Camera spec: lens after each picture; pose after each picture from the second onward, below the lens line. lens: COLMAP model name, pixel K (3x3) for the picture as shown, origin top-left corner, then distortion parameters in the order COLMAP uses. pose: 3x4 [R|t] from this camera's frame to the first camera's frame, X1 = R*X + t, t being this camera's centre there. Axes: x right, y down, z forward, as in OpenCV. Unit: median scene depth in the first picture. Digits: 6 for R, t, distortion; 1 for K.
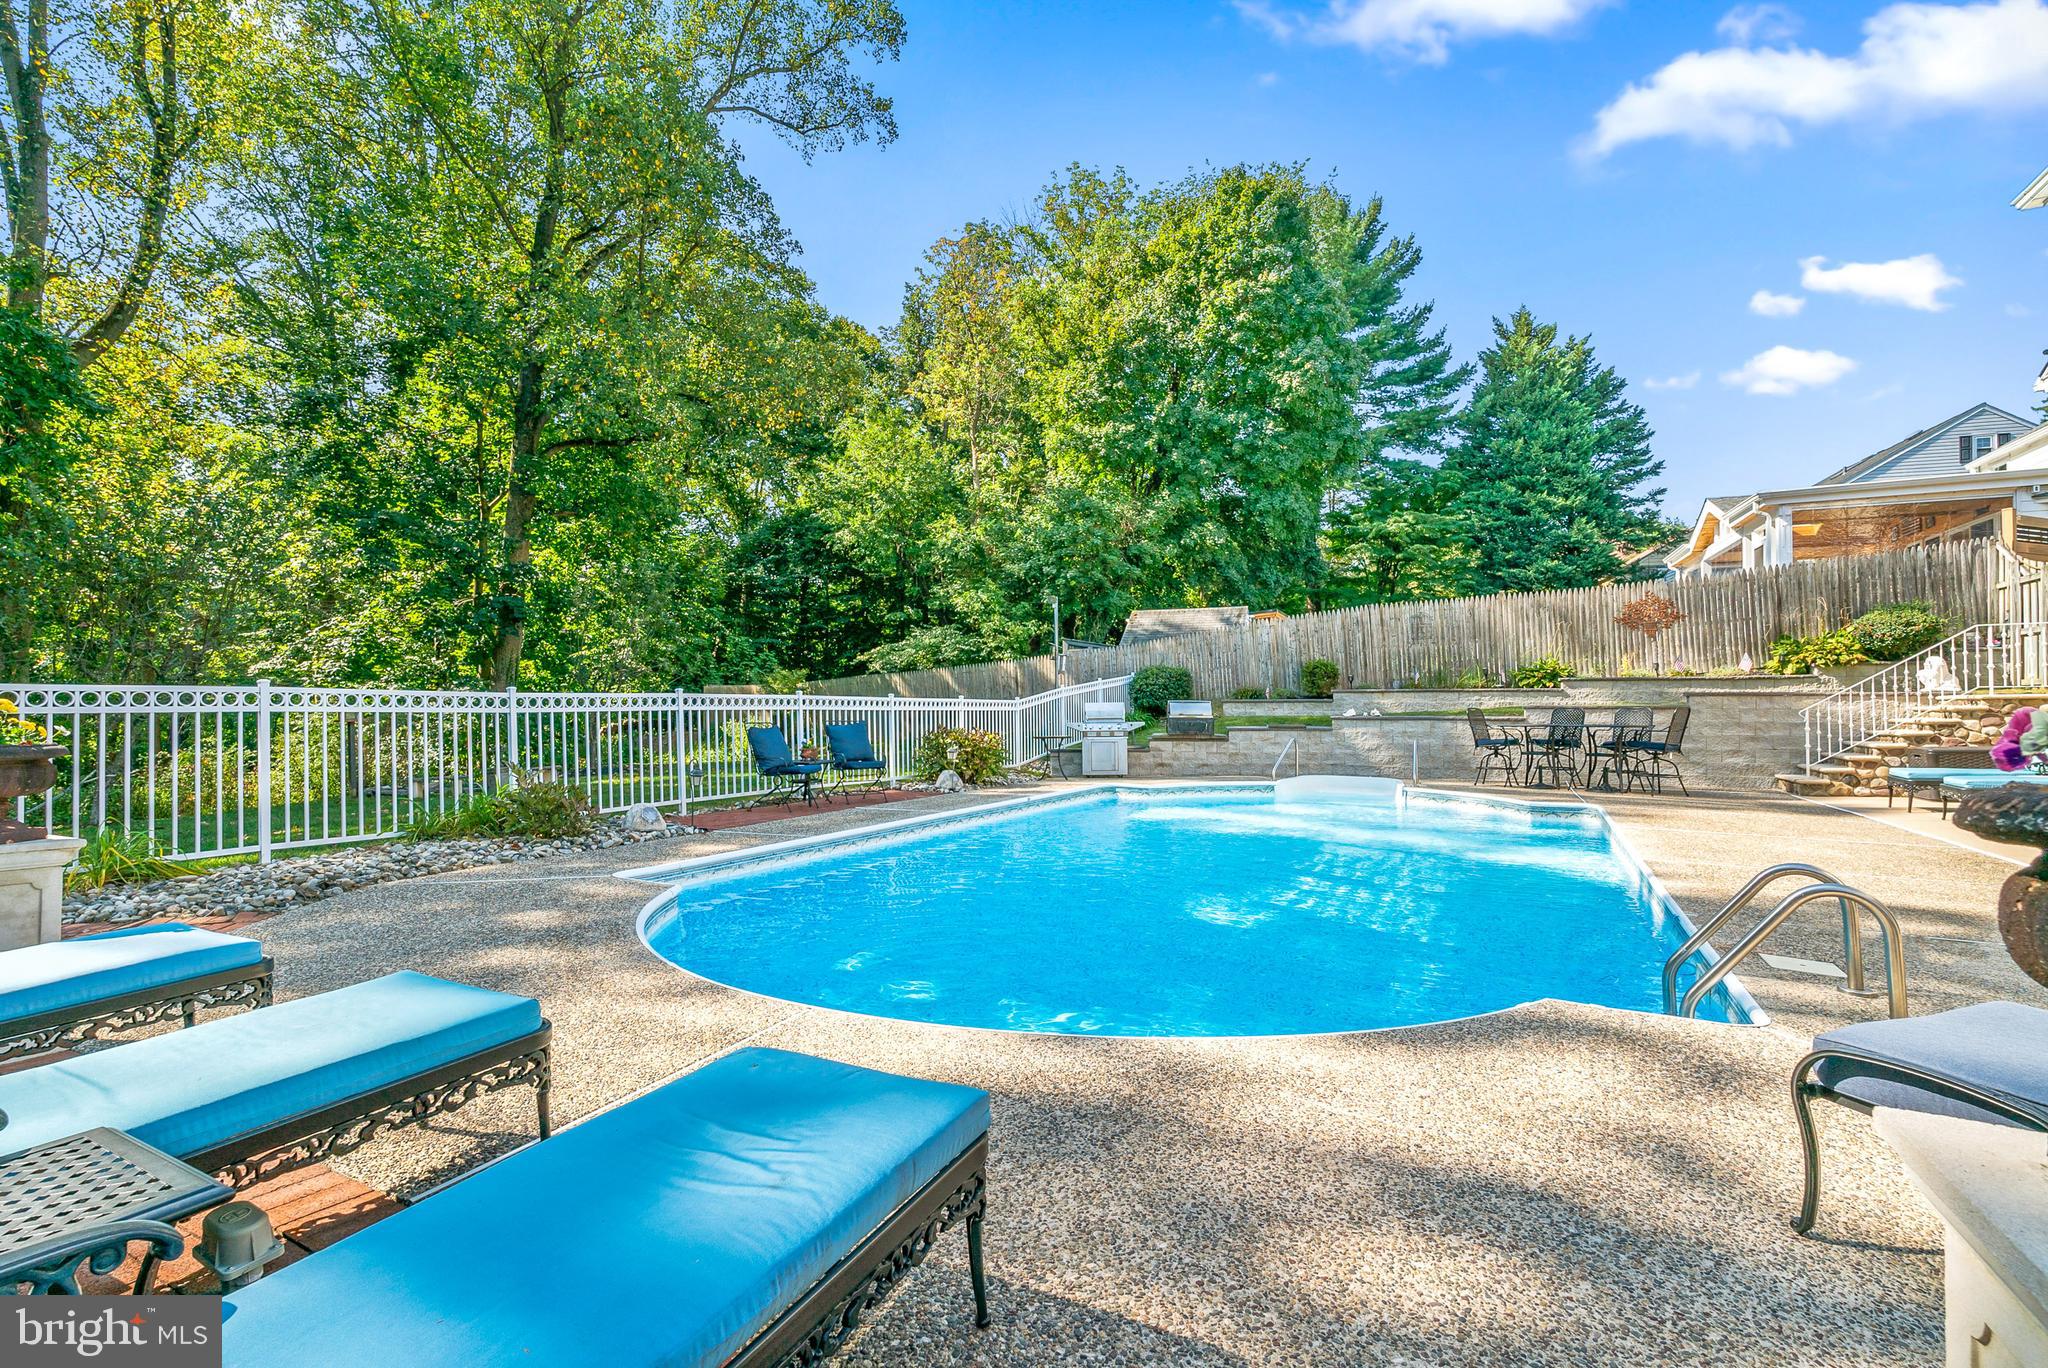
lens RADIAL K [[903.5, 0, 1017.7], [0, 903.5, 694.6], [0, 0, 1]] dist [-0.002476, -0.000056]
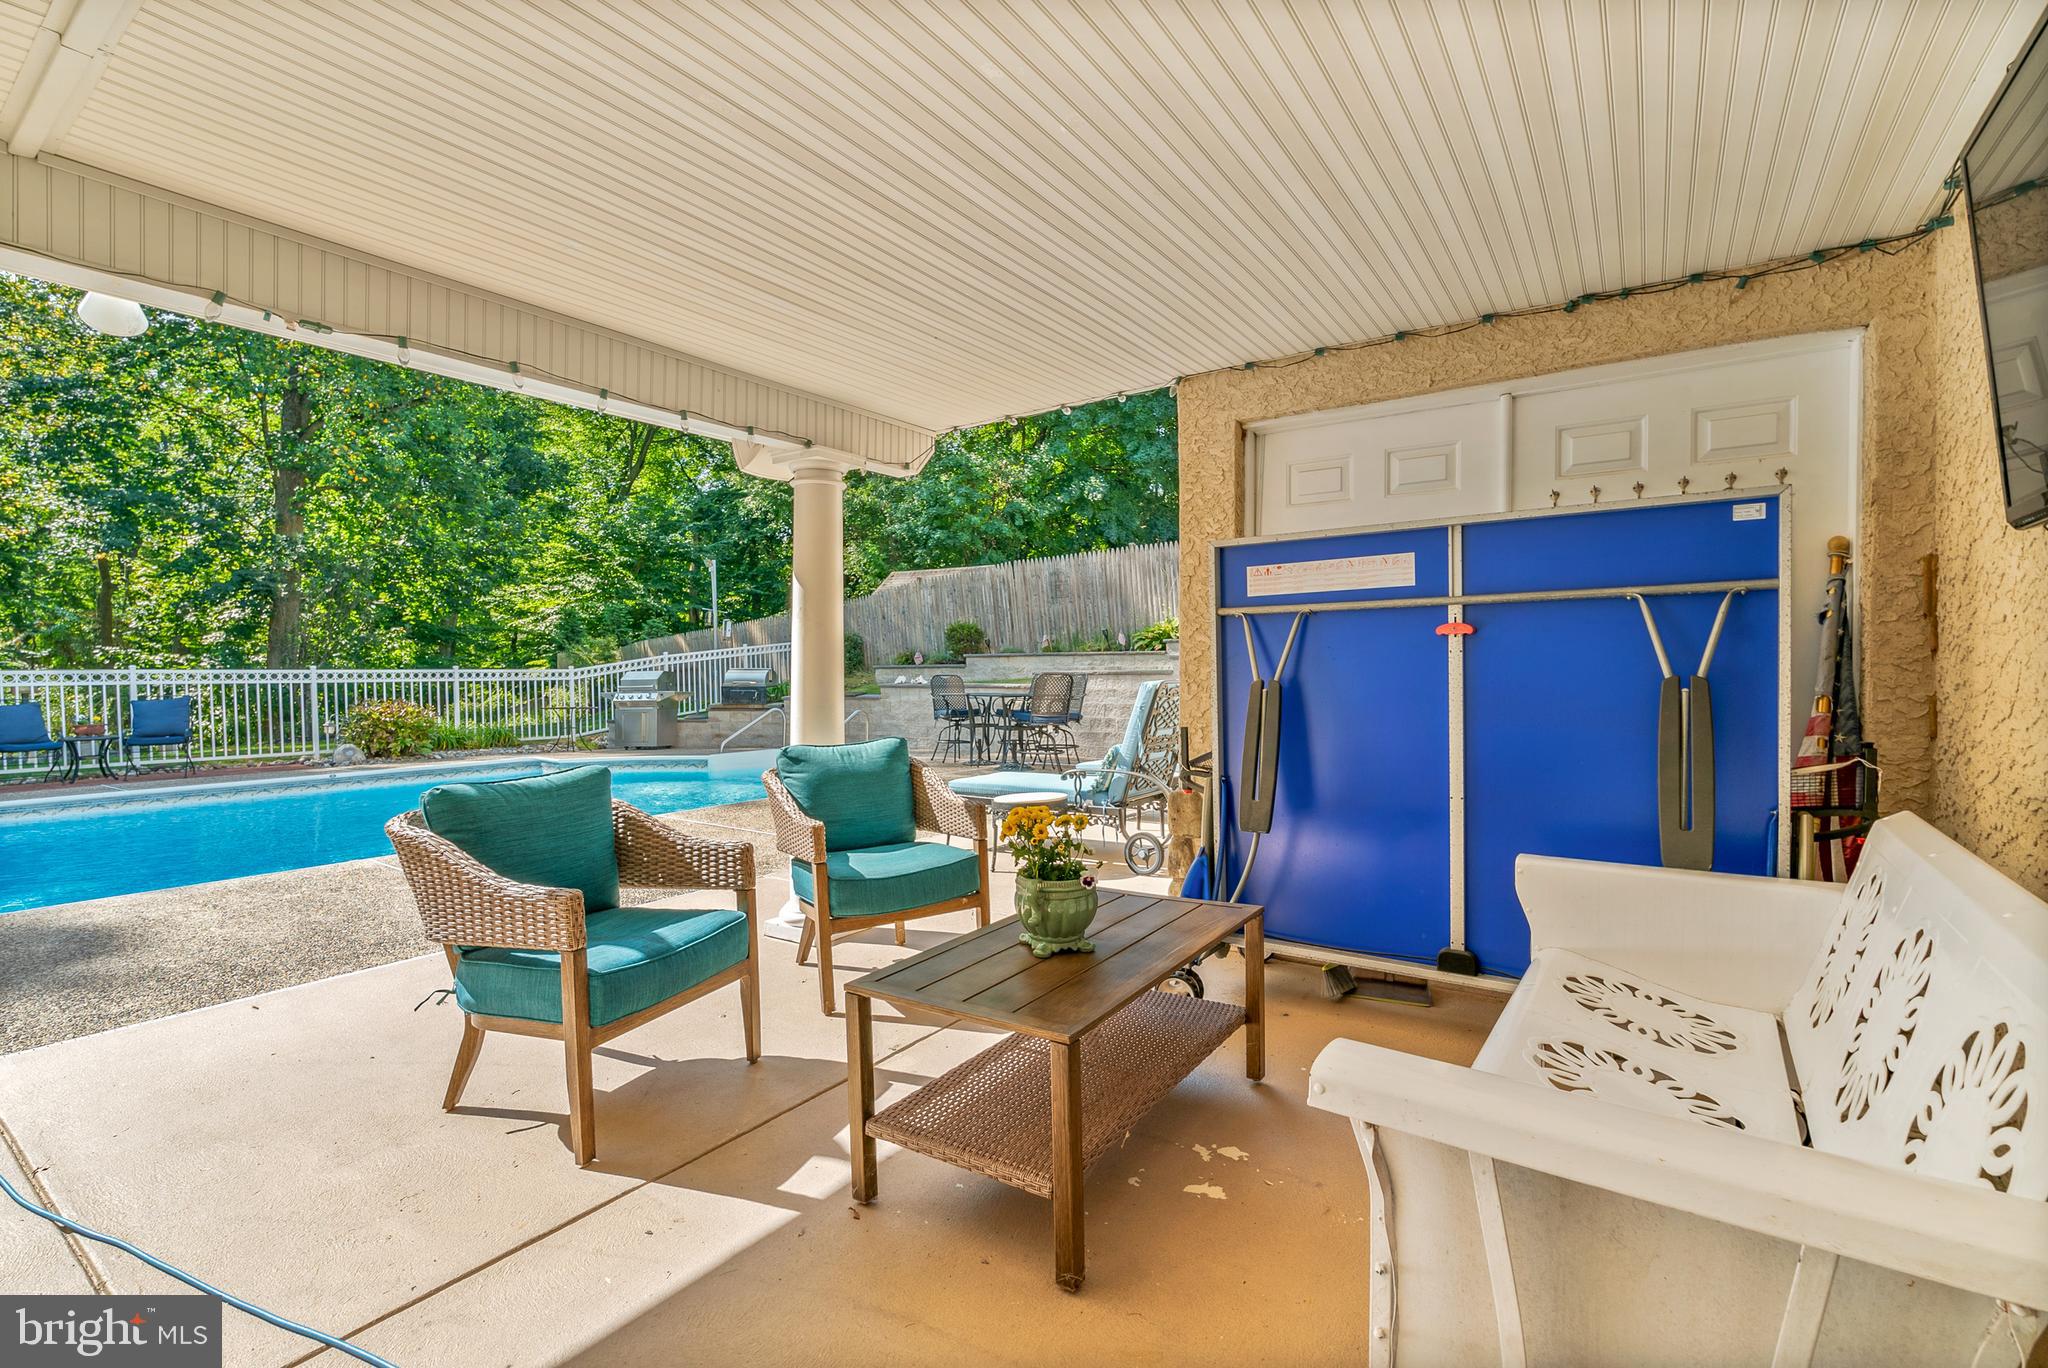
lens RADIAL K [[913.0, 0, 1027.8], [0, 913.0, 682.9], [0, 0, 1]] dist [-0.009279, 0.000908]
pose [[0.994774, -0.007665, -0.101814, 0.478231], [0.010566, 0.999553, 0.027984, -0.001469], [0.101553, -0.028913, 0.994410, 0.064958]]
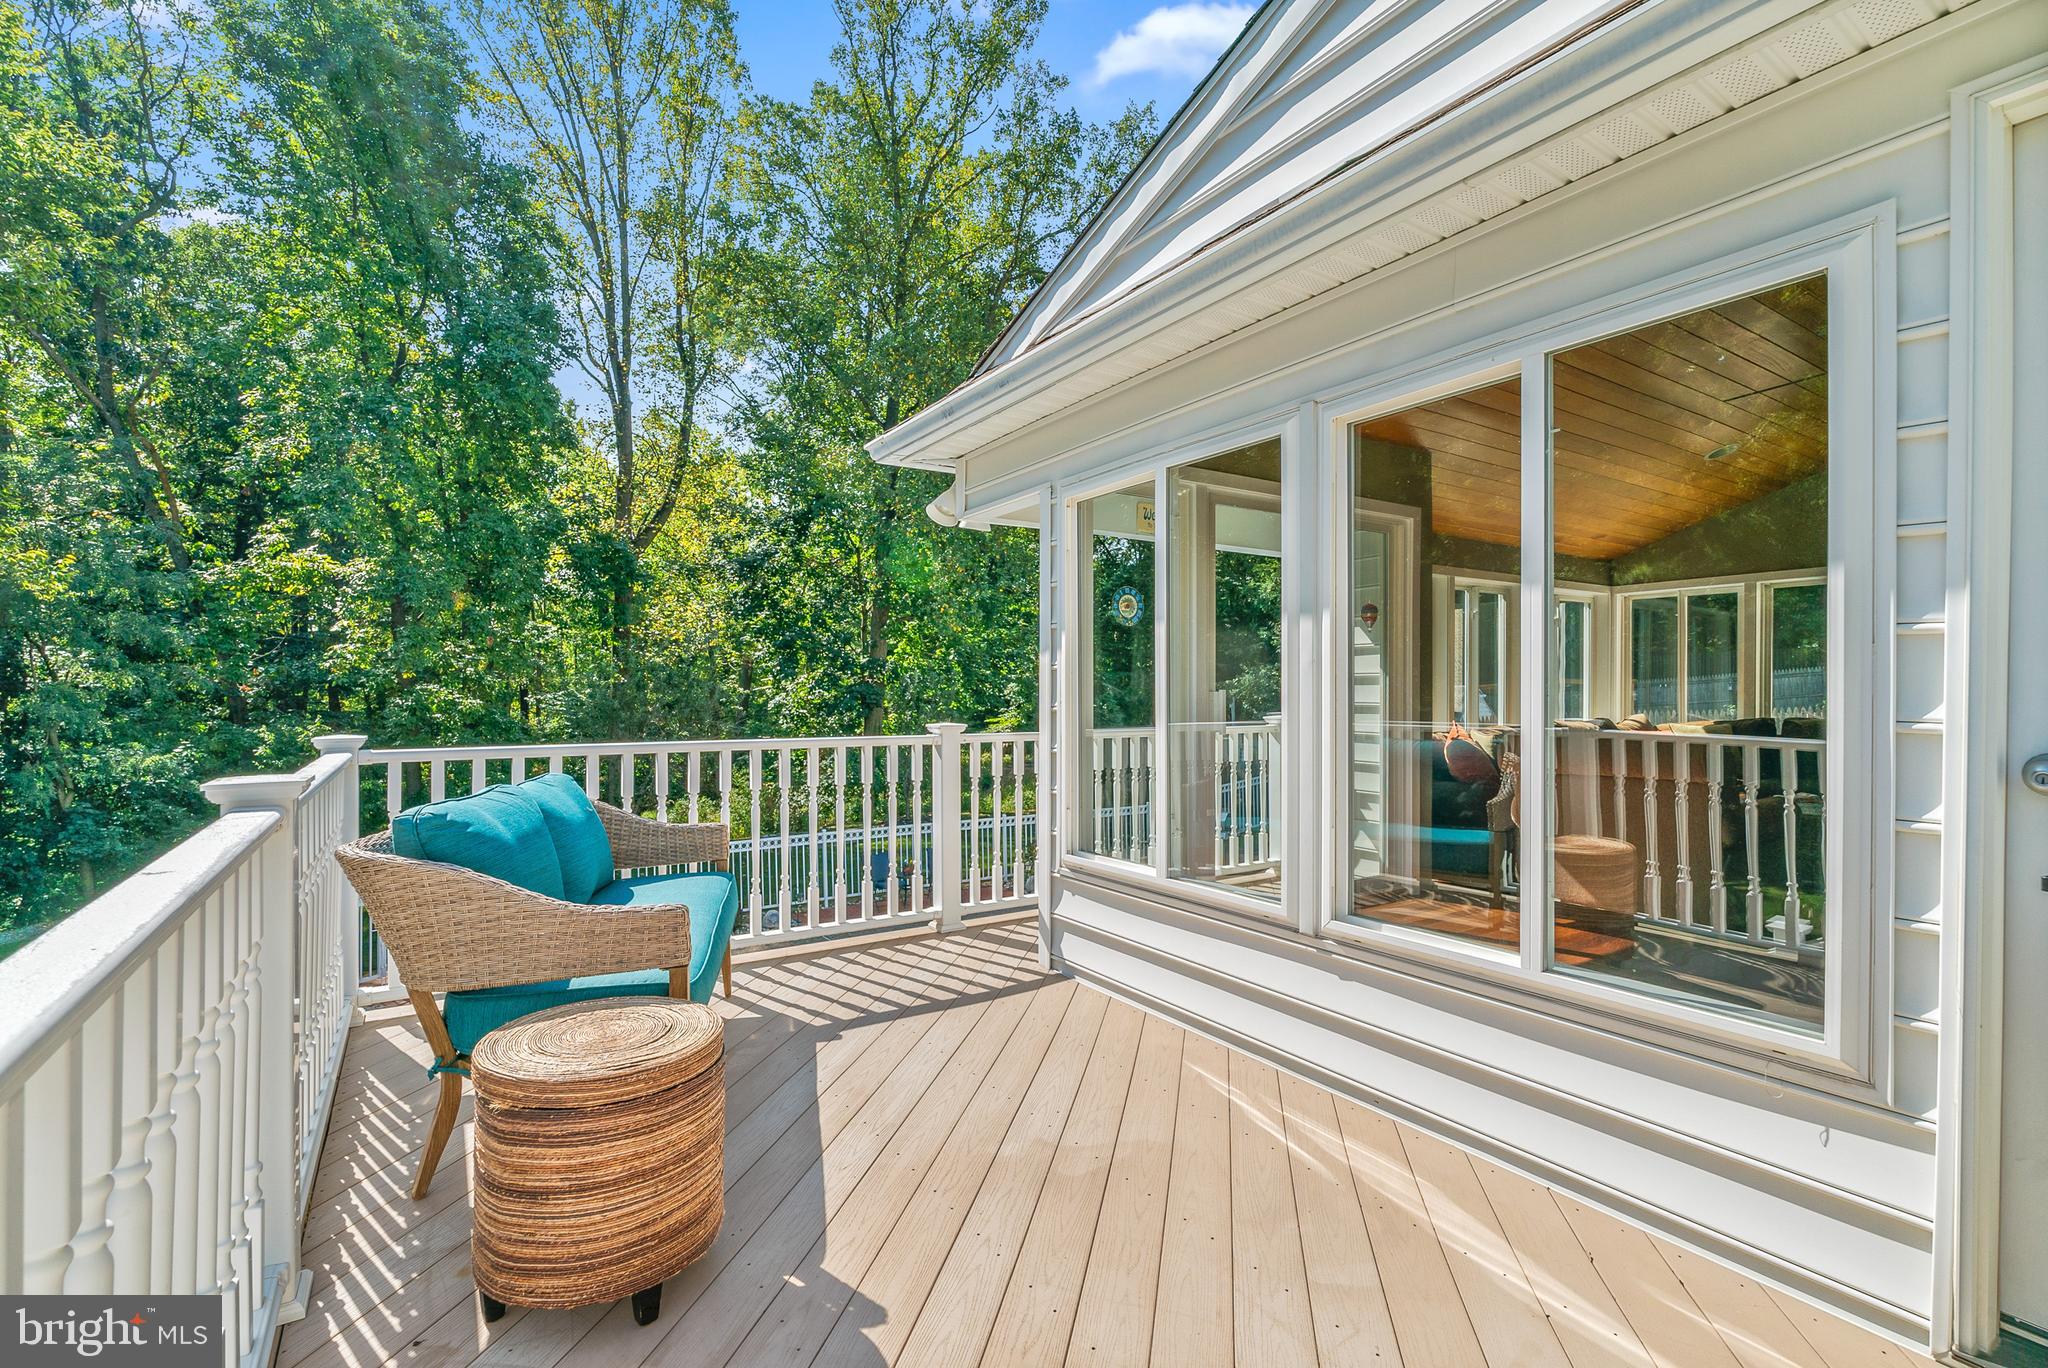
lens RADIAL K [[913.0, 0, 1027.8], [0, 913.0, 682.9], [0, 0, 1]] dist [-0.009279, 0.000908]
pose [[0.885672, -0.006035, -0.464273, 0.353241], [0.009345, 0.999945, 0.004830, -0.135514], [0.464218, -0.008616, 0.885679, -0.143241]]
